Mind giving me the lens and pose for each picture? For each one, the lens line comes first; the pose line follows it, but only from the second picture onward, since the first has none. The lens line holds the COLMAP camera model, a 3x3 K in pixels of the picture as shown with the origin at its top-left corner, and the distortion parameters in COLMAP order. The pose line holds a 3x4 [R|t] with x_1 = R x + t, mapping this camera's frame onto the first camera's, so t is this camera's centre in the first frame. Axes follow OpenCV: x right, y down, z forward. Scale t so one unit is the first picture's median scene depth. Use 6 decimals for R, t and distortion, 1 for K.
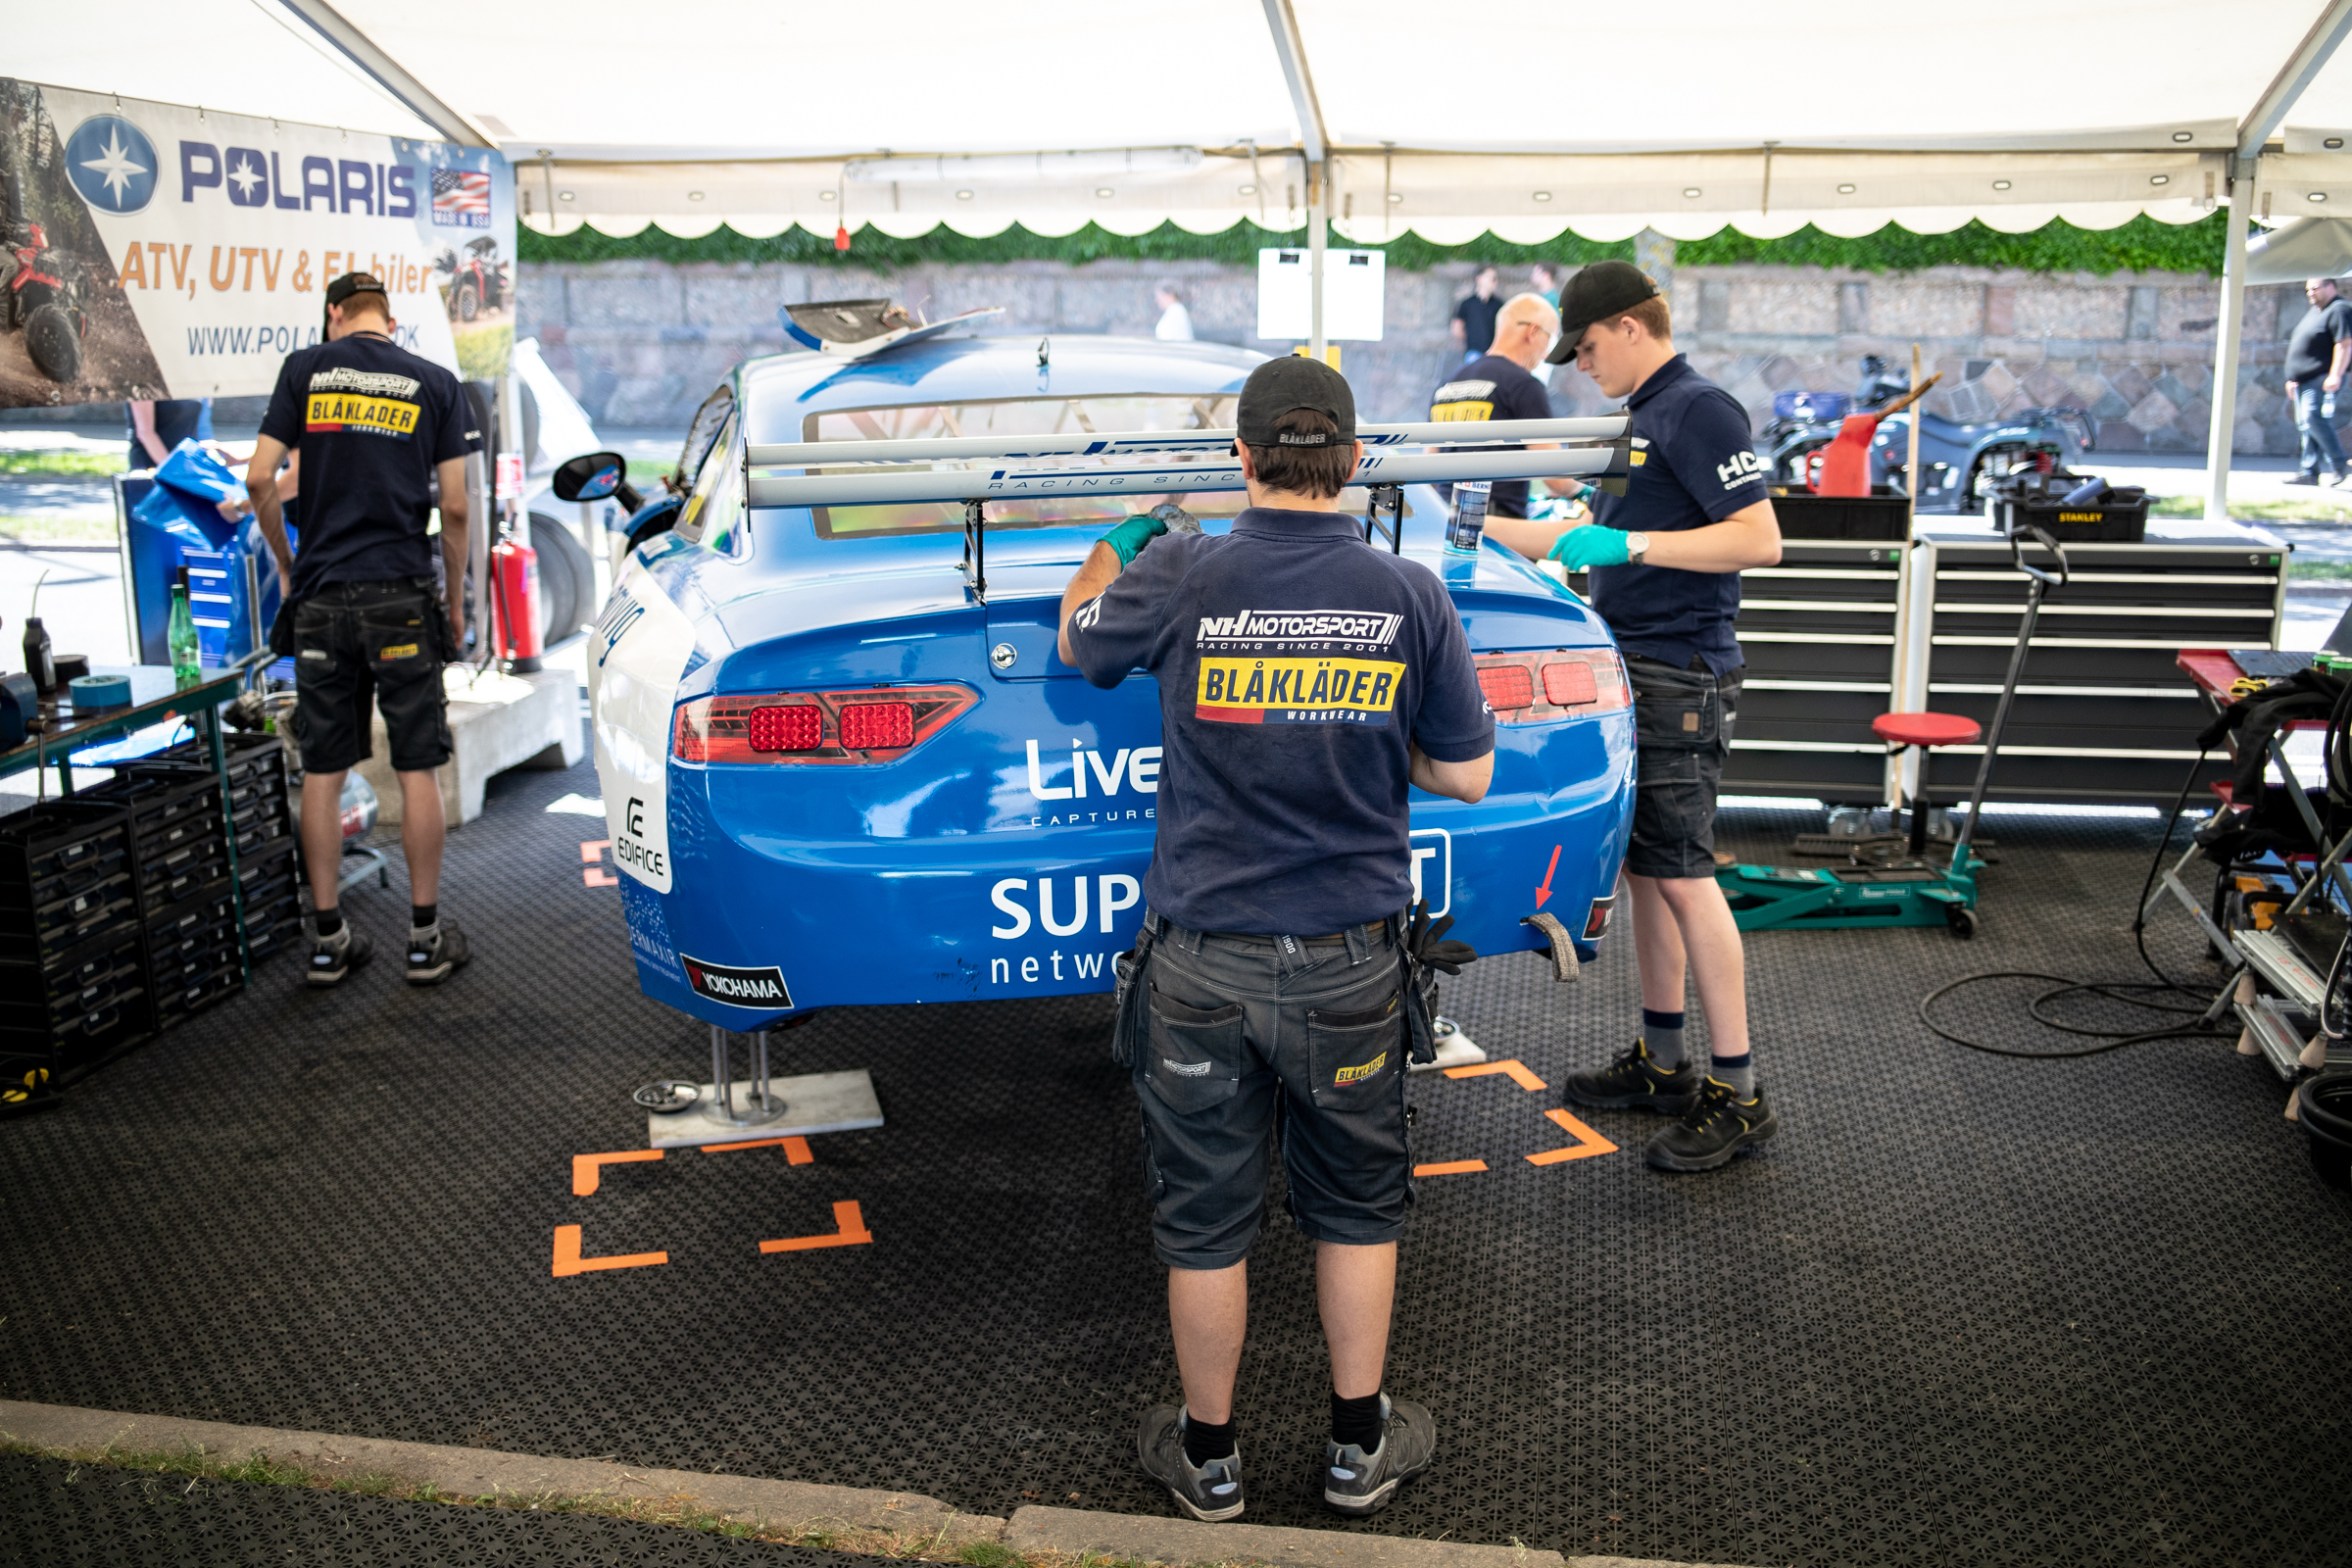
lens RADIAL K [[2320.1, 0, 1176.7], [0, 2320.1, 785.6], [0, 0, 1]] dist [0.008533, 0.000000]
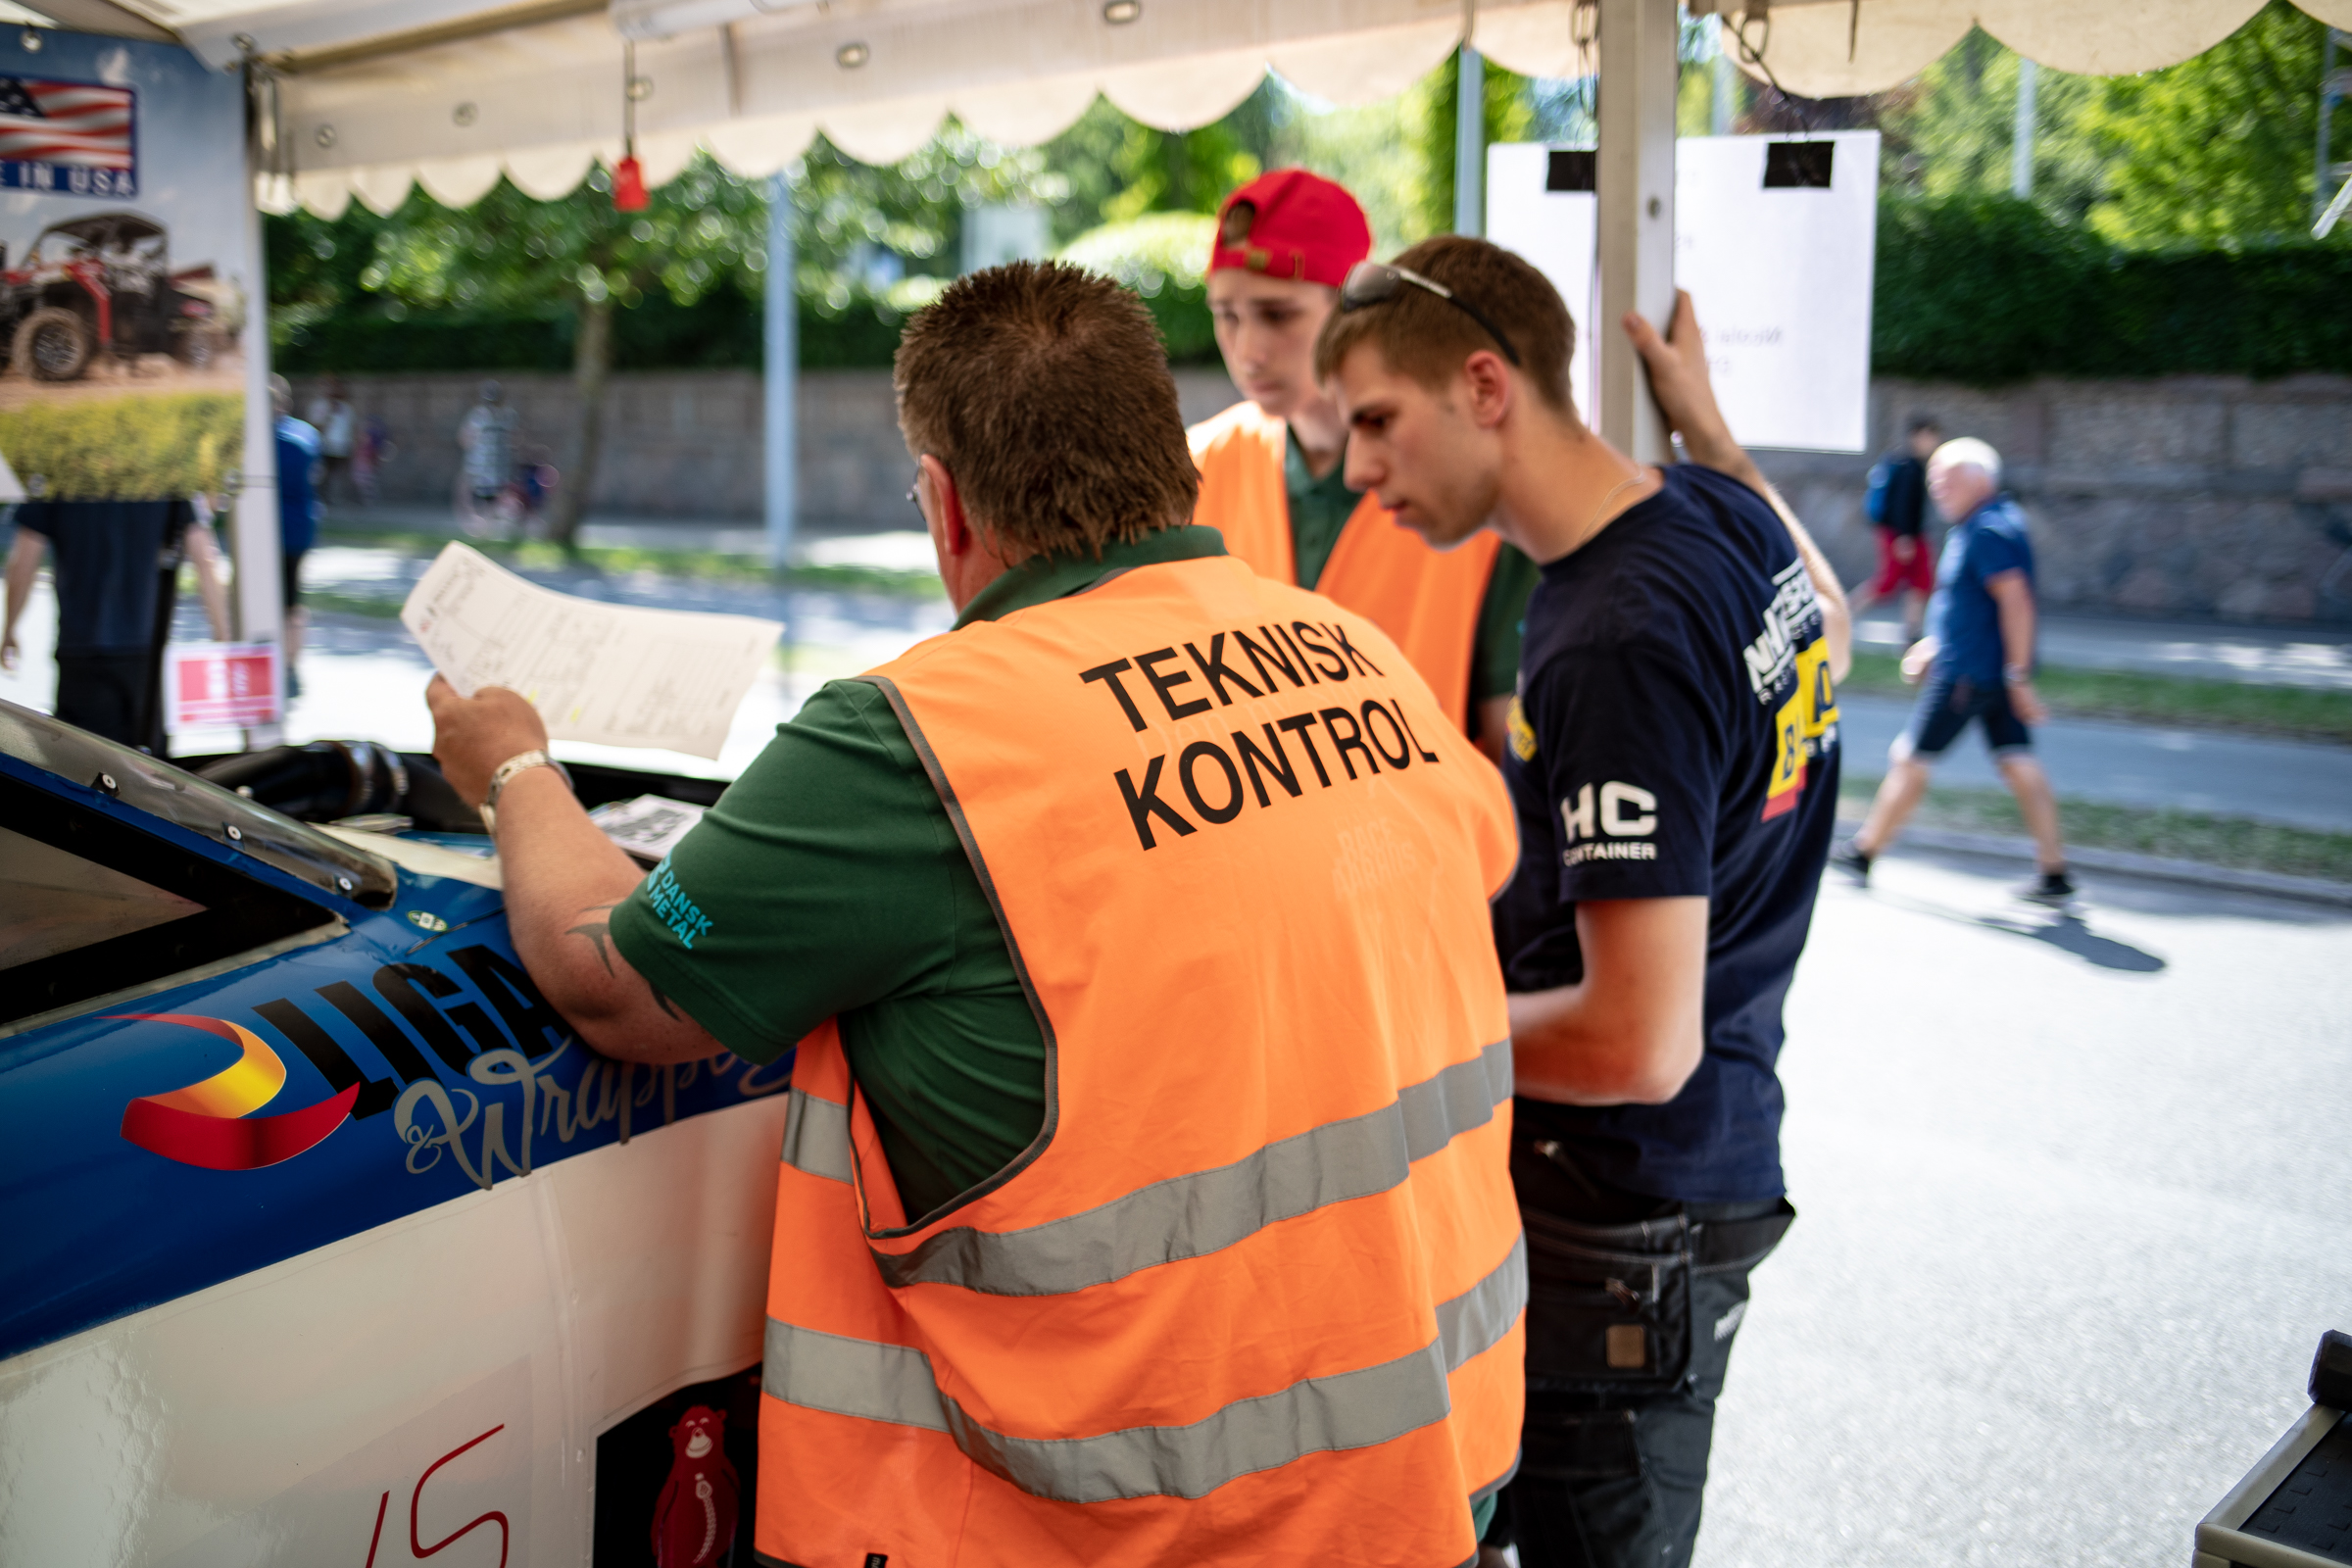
lens RADIAL K [[2320.1, 0, 1174.1], [0, 2320.1, 781.9], [0, 0, 1]] dist [0.008533, 0.000000]
pose [[0.855107, 0.086912, -0.511114, 0.160959], [-0.118015, 0.992598, -0.028657, -0.128292], [0.504840, 0.084824, 0.859035, 0.698013]]
